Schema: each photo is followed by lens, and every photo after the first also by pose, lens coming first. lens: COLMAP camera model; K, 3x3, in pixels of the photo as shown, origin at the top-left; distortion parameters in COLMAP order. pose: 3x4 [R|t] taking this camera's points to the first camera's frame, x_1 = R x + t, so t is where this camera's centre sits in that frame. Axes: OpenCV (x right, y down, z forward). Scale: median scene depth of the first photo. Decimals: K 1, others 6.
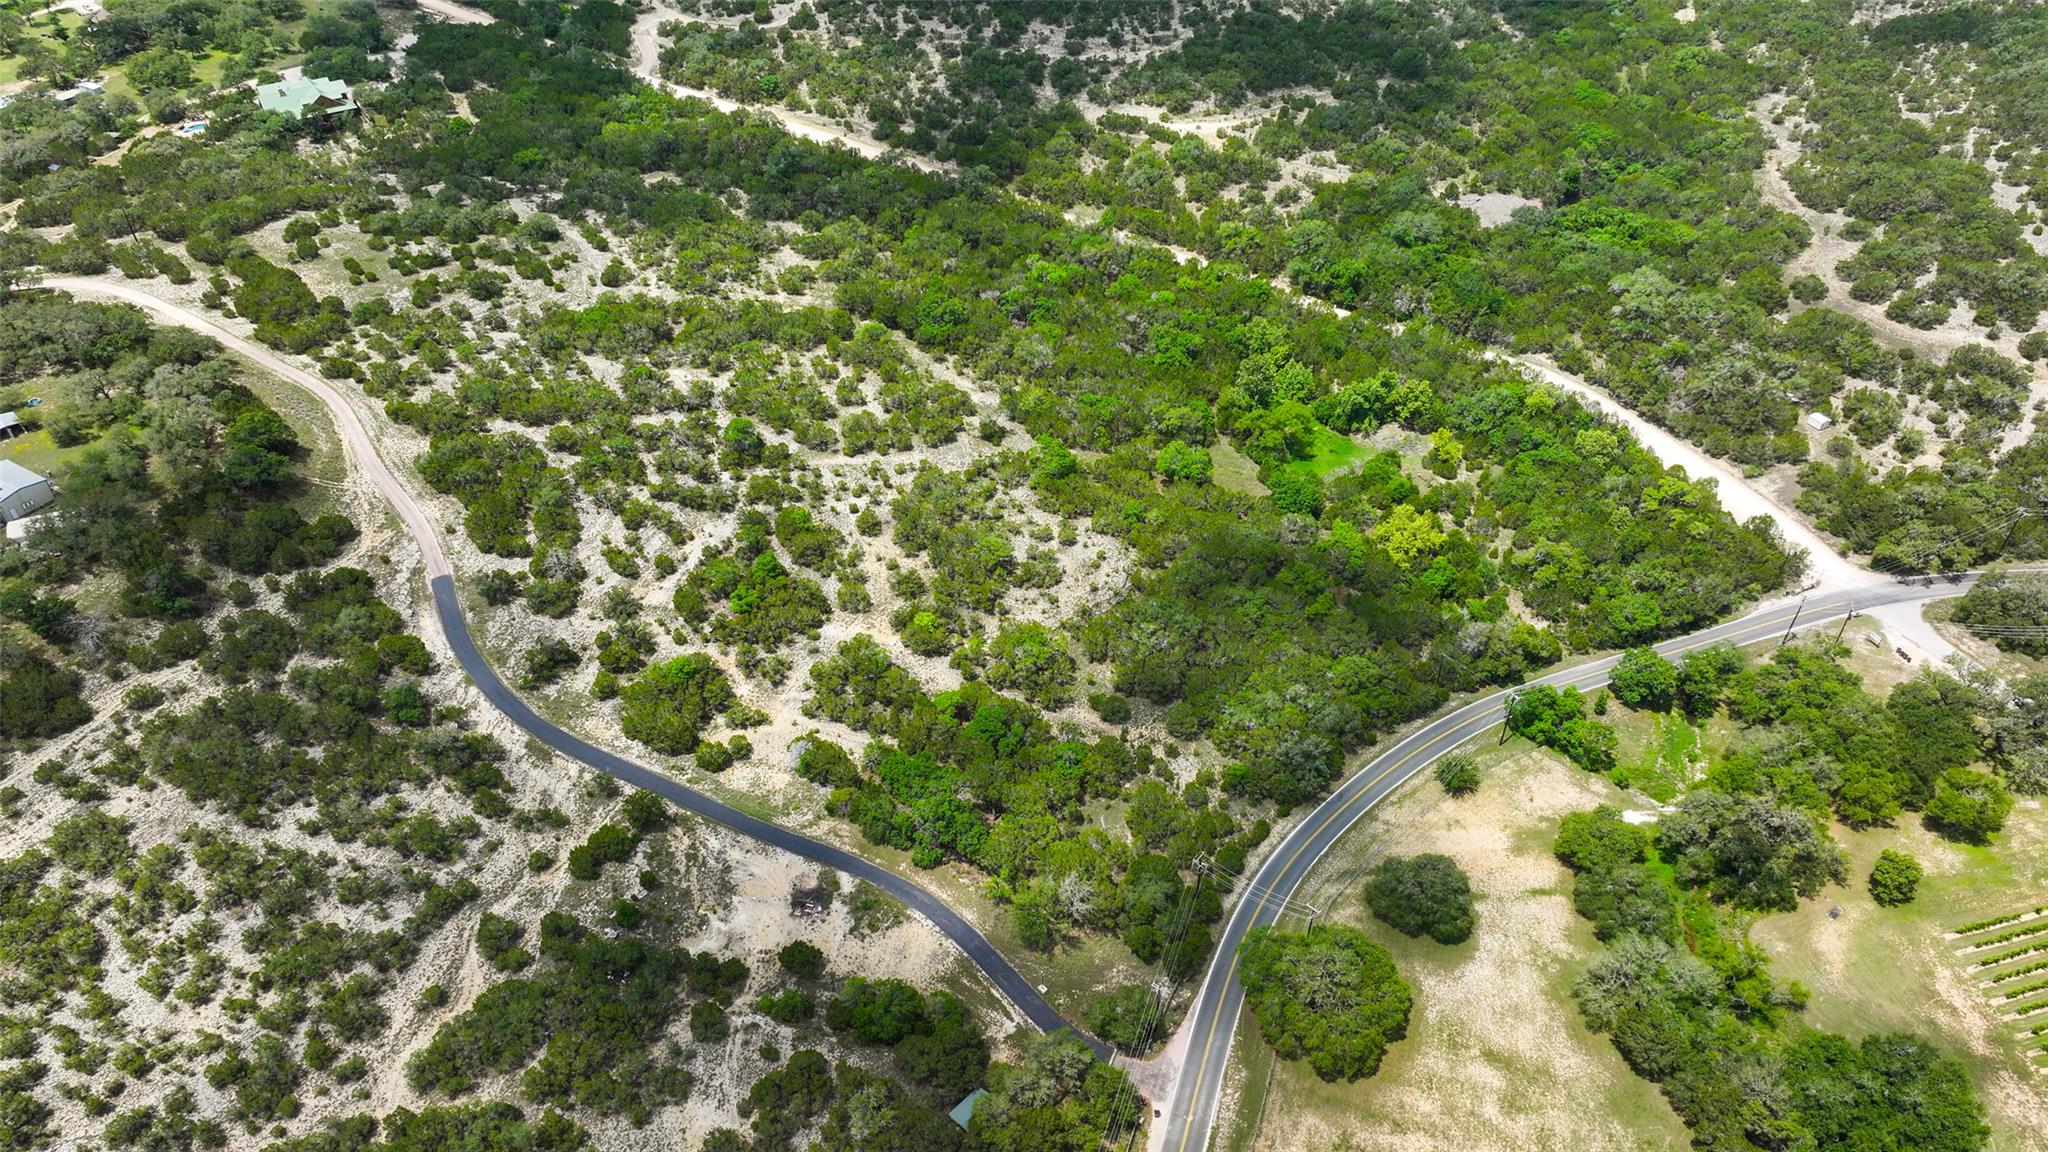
lens RADIAL K [[1433.6, 0, 1033.7], [0, 1433.6, 576.9], [0, 0, 1]] dist [-0.000011, 0.008726]
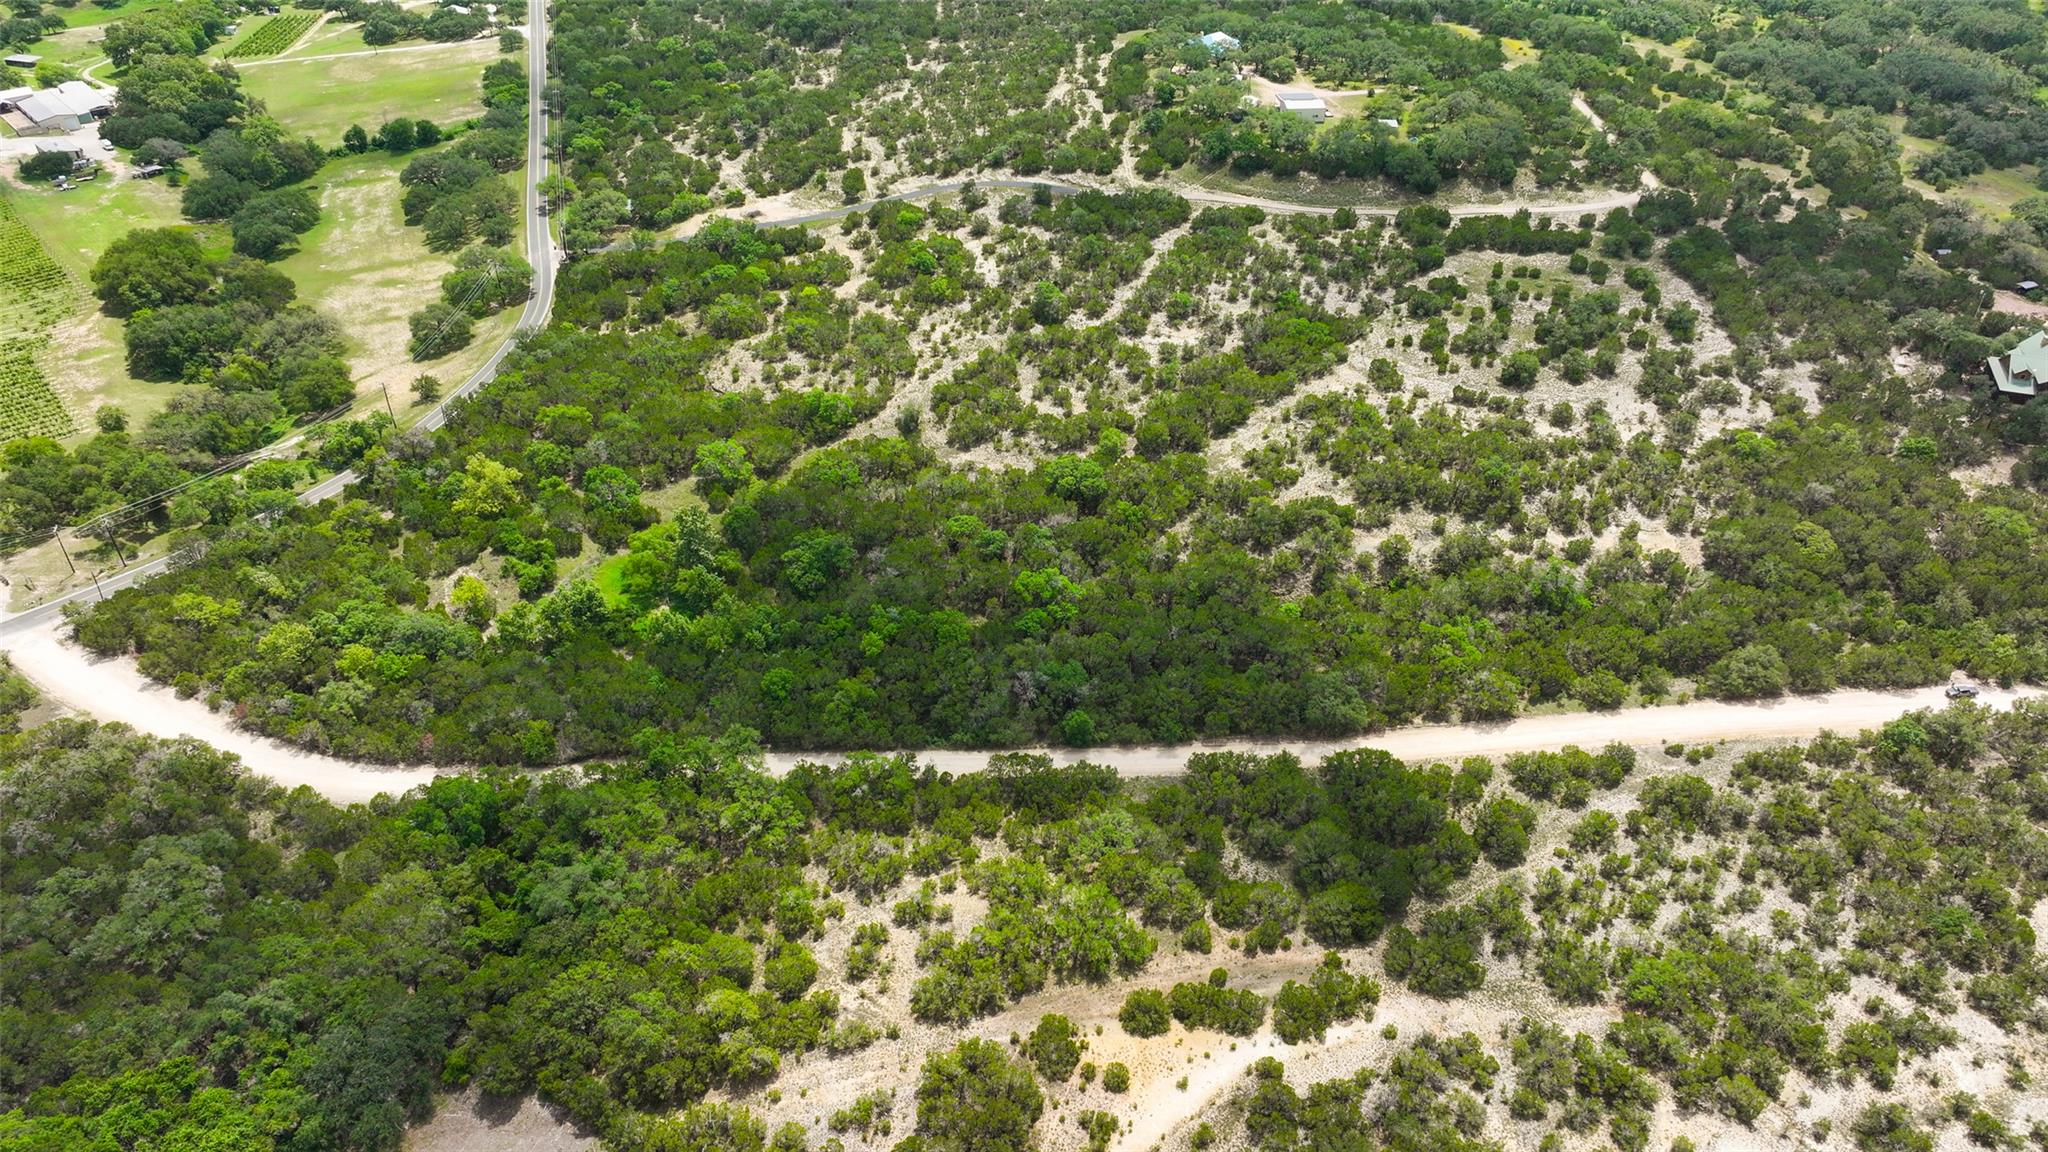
lens RADIAL K [[1433.6, 0, 1033.7], [0, 1433.6, 576.9], [0, 0, 1]] dist [-0.000011, 0.008726]
pose [[-0.817633, 0.329070, -0.472430, 0.464953], [-0.374527, 0.319210, 0.870537, -1.101040], [0.437272, 0.888717, -0.137751, 1.412651]]
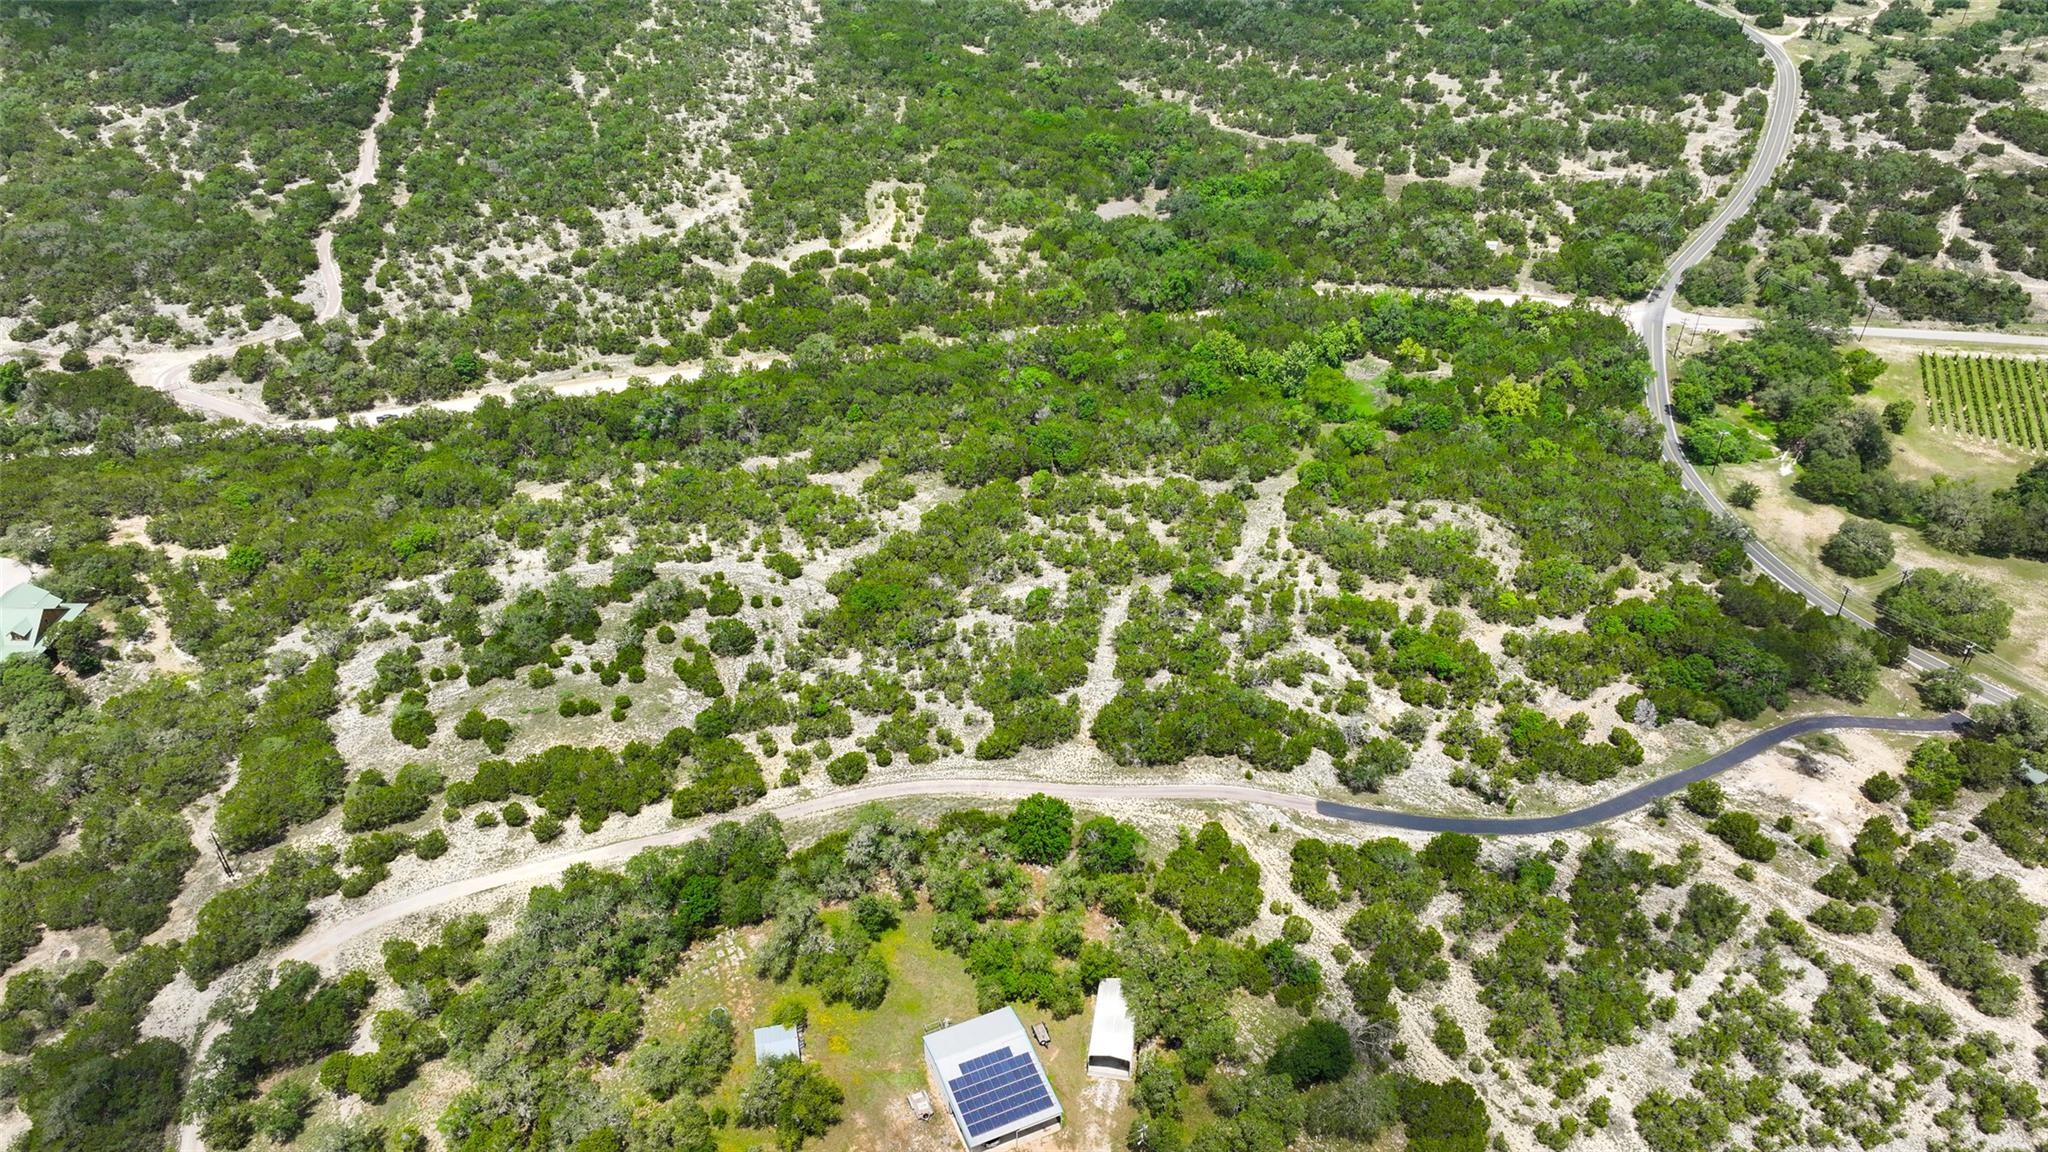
lens RADIAL K [[1433.6, 0, 1033.7], [0, 1433.6, 576.9], [0, 0, 1]] dist [-0.000011, 0.008726]
pose [[0.586994, -0.468328, 0.660384, -0.937813], [0.513536, 0.845986, 0.143487, -0.307760], [-0.625874, 0.254905, 0.737092, 0.365736]]
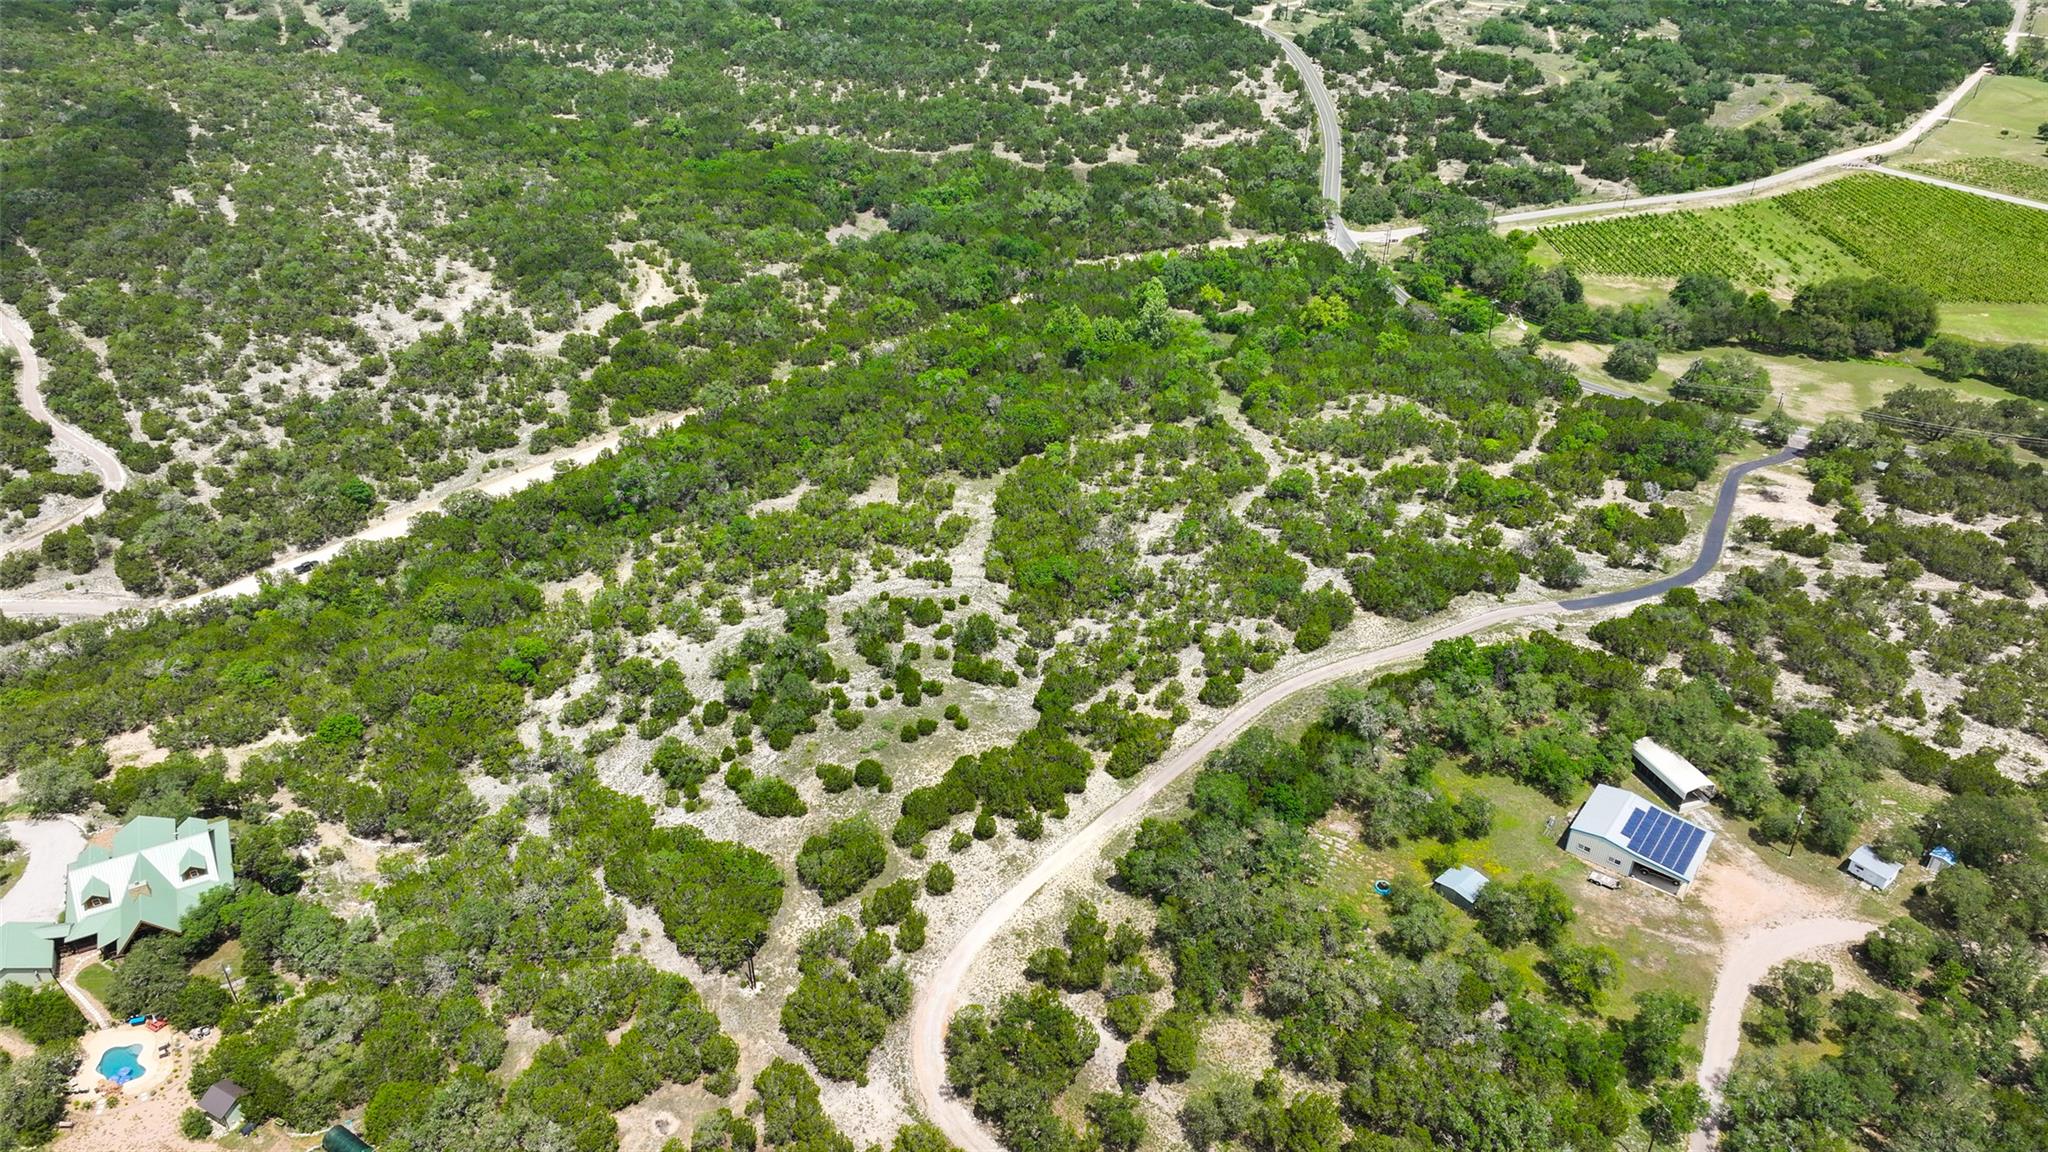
lens RADIAL K [[1433.6, 0, 1033.7], [0, 1433.6, 576.9], [0, 0, 1]] dist [-0.000011, 0.008726]
pose [[0.120895, -0.531482, 0.838398, -1.196142], [0.625377, 0.696687, 0.351469, -0.564421], [-0.770901, 0.481824, 0.416603, 0.759886]]
